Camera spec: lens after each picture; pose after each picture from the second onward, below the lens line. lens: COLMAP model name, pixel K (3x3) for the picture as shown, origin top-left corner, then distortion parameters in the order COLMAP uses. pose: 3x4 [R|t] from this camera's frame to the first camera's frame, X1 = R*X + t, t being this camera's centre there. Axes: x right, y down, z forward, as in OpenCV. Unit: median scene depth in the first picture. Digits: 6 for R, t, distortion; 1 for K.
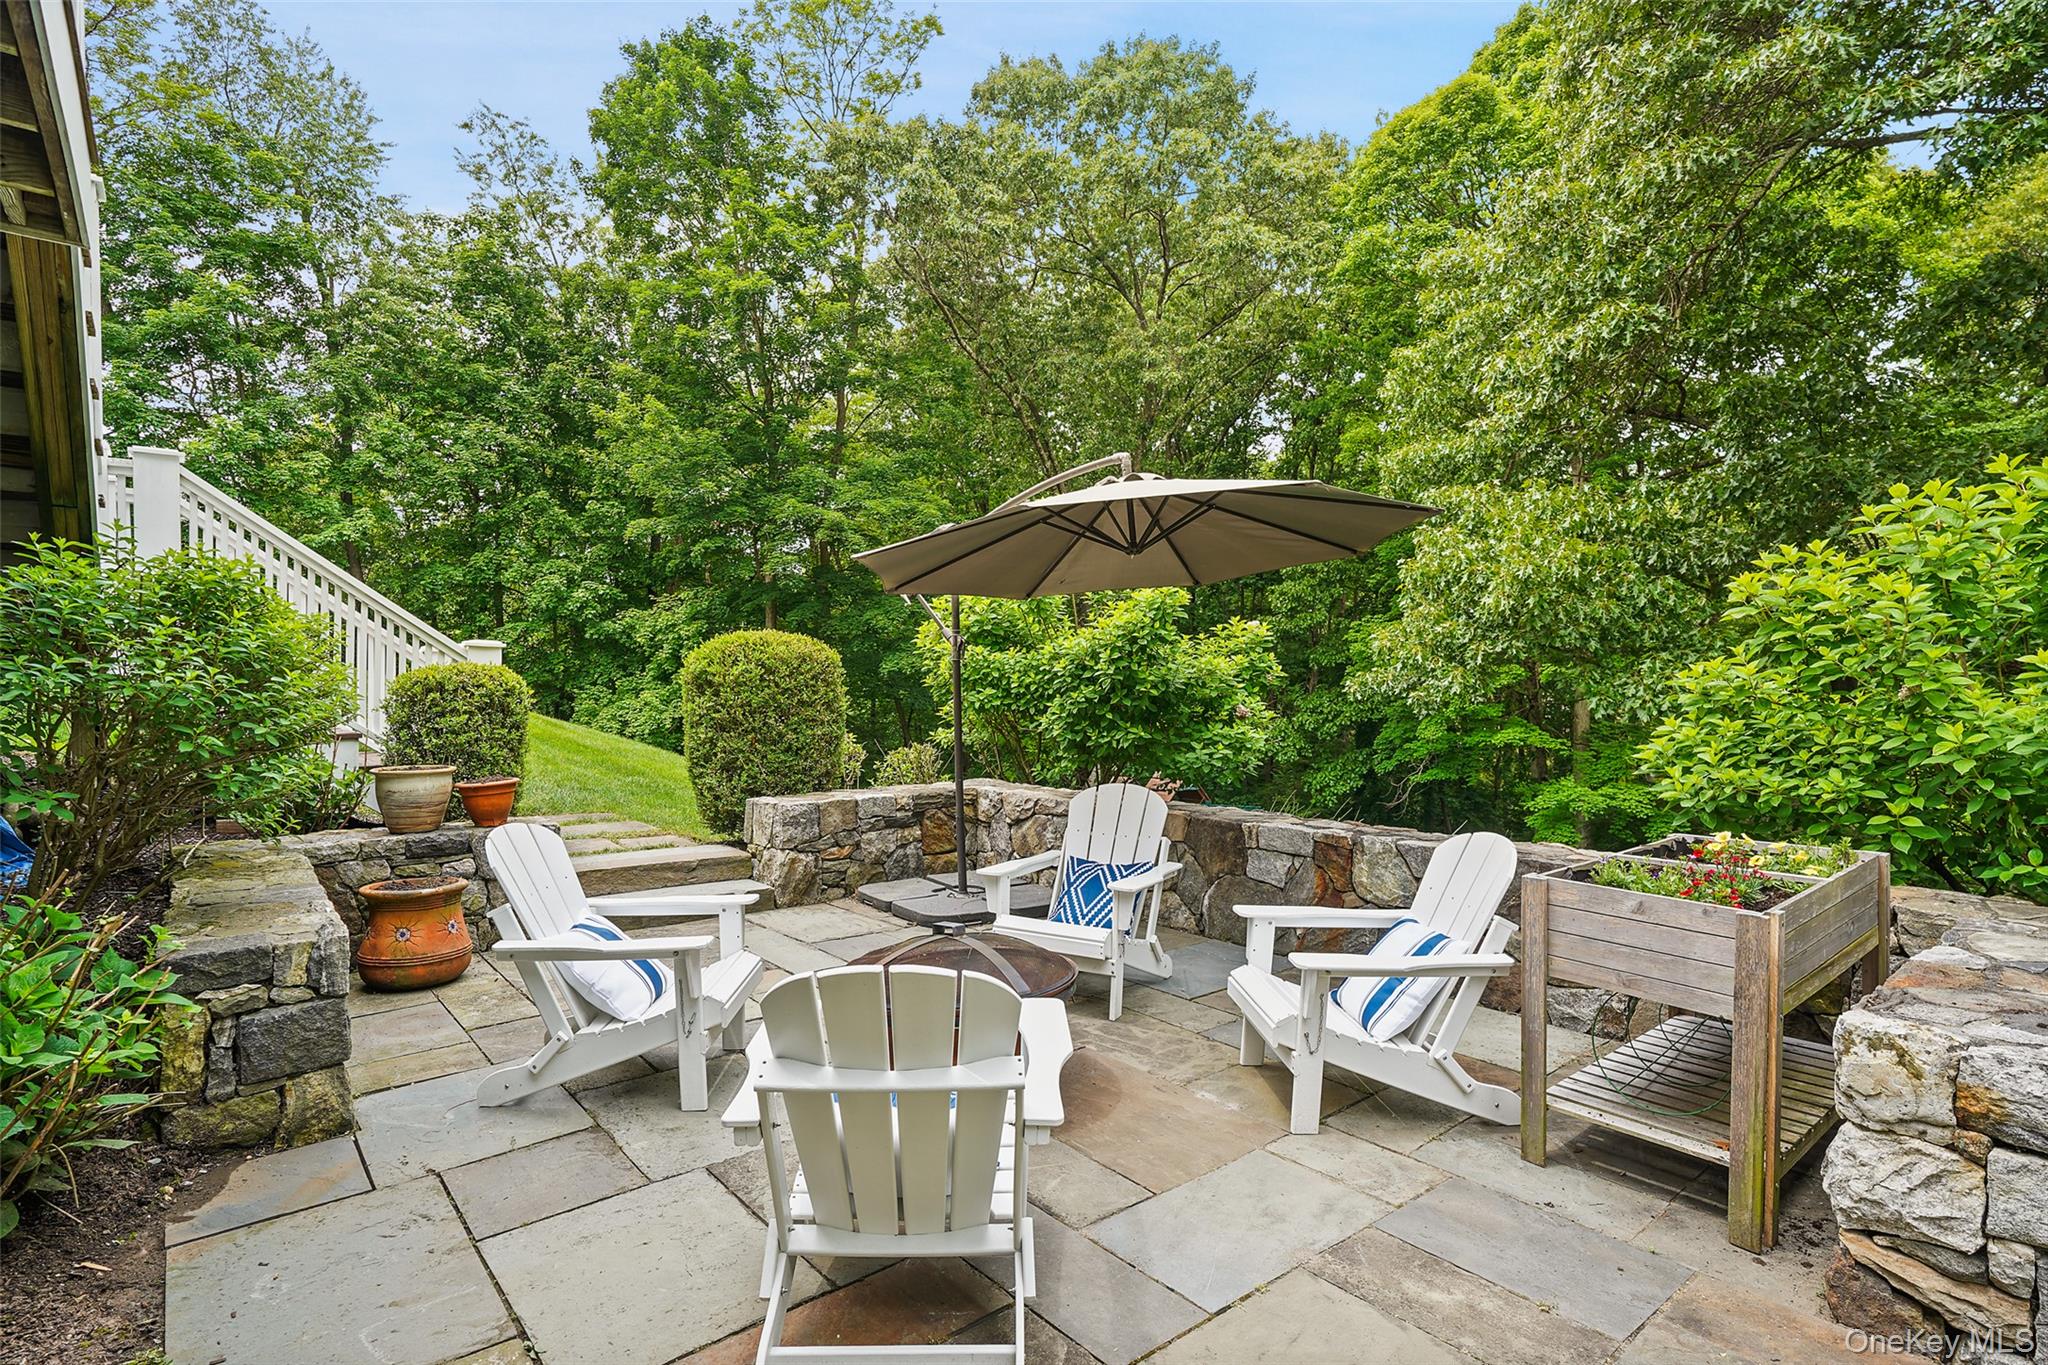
lens RADIAL K [[995.0, 0, 1024.0], [0, 995.0, 682.5], [0, 0, 1]] dist [0.002116, 0.000162]
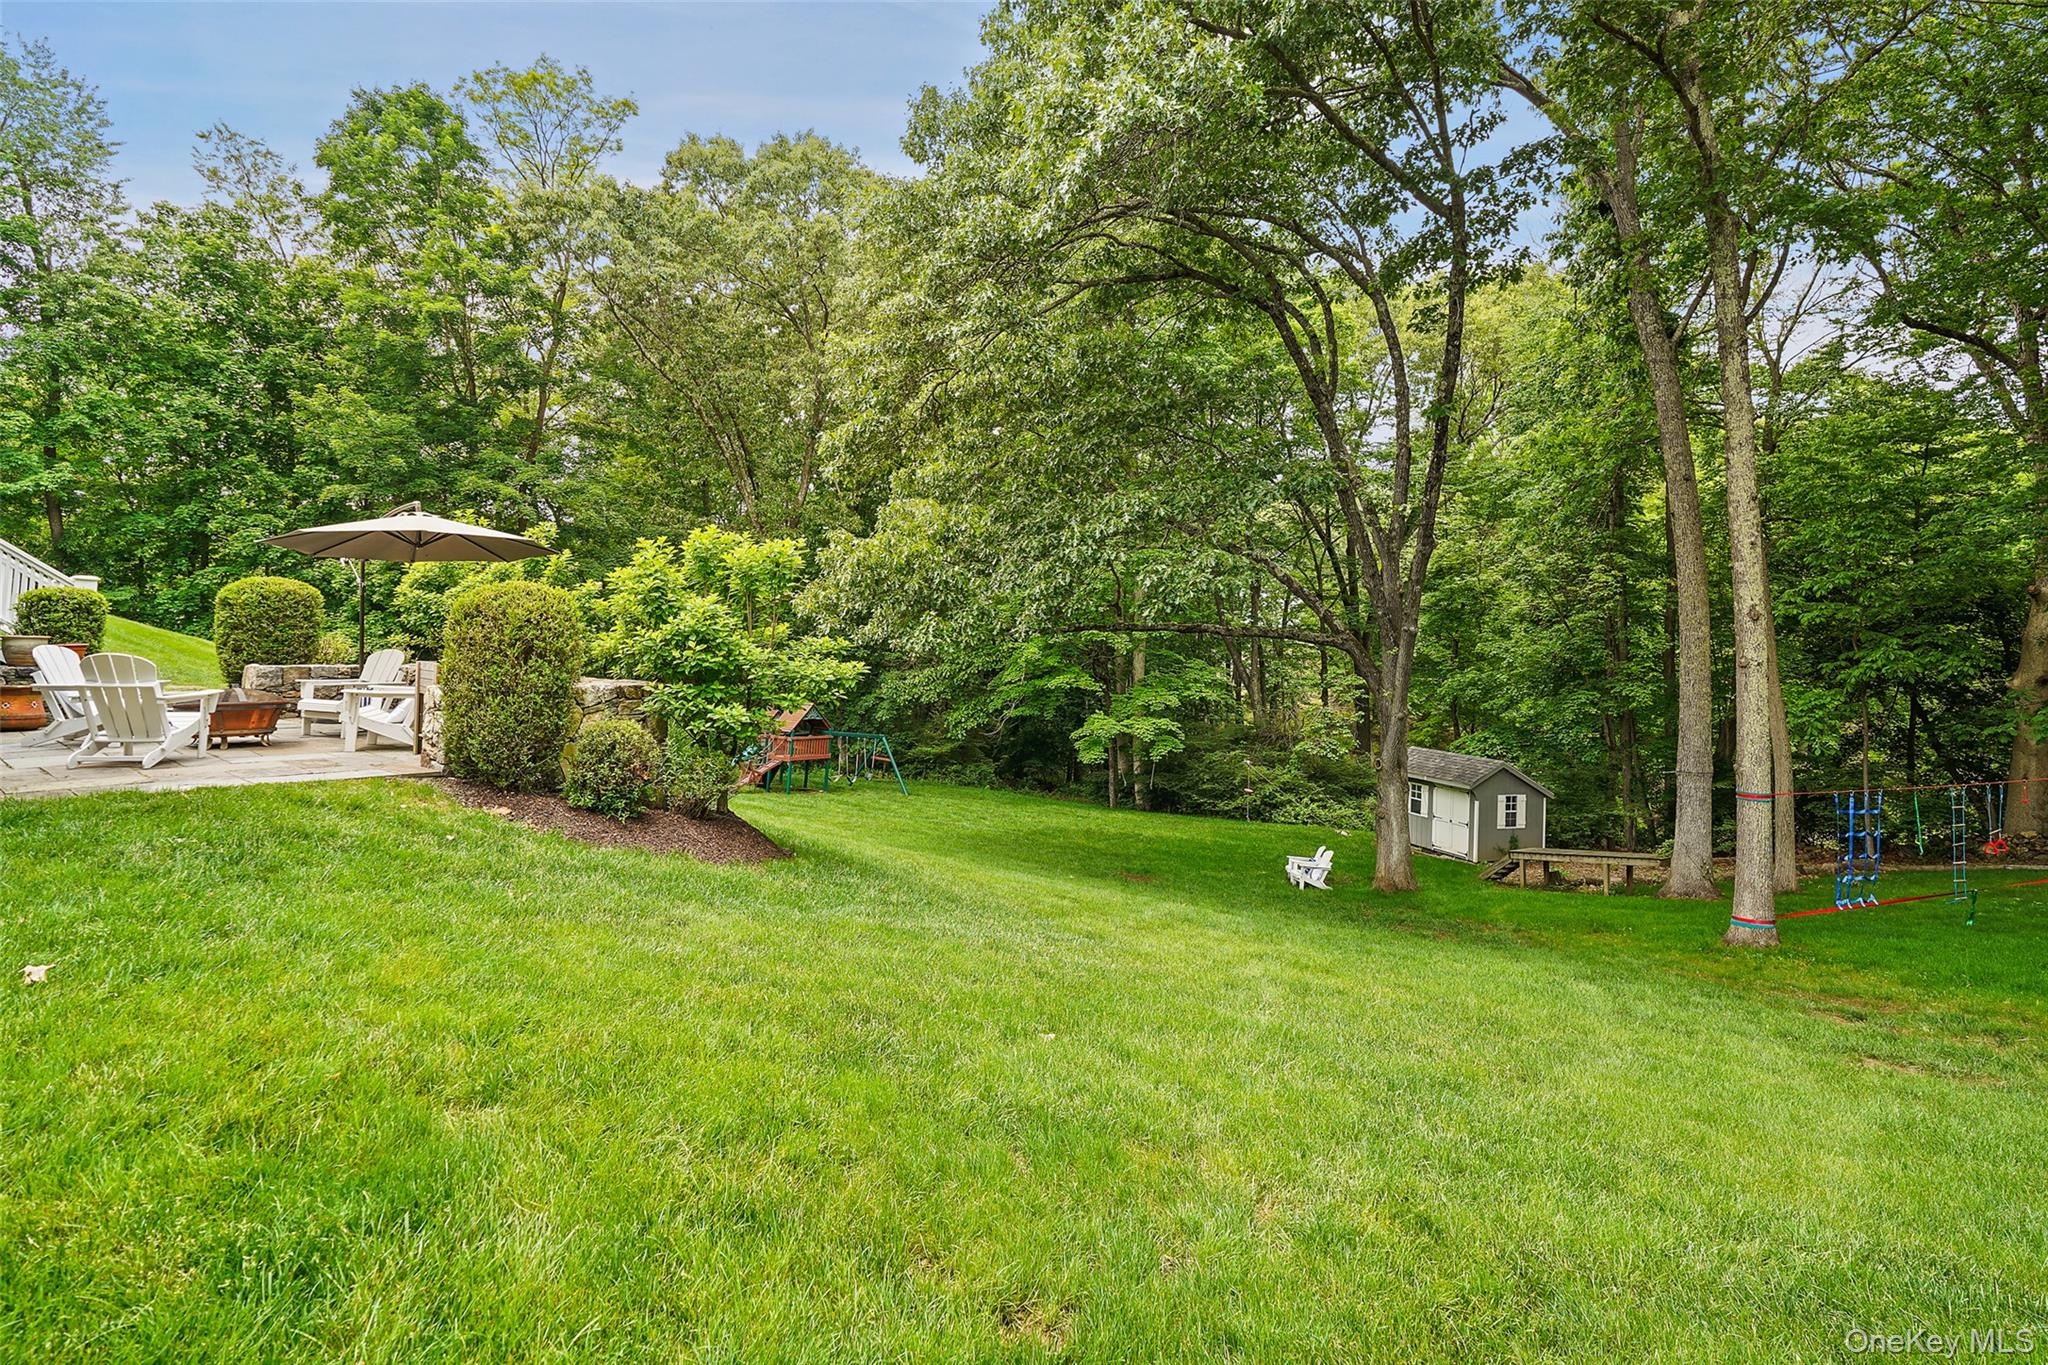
lens RADIAL K [[959.8, 0, 996.5], [0, 959.8, 577.8], [0, 0, 1]] dist [0.023580, 0.000271]
pose [[0.985960, 0.033737, 0.163540, 0.194125], [-0.022135, 0.997141, -0.072255, 0.012804], [-0.165510, 0.067620, 0.983887, -0.251949]]
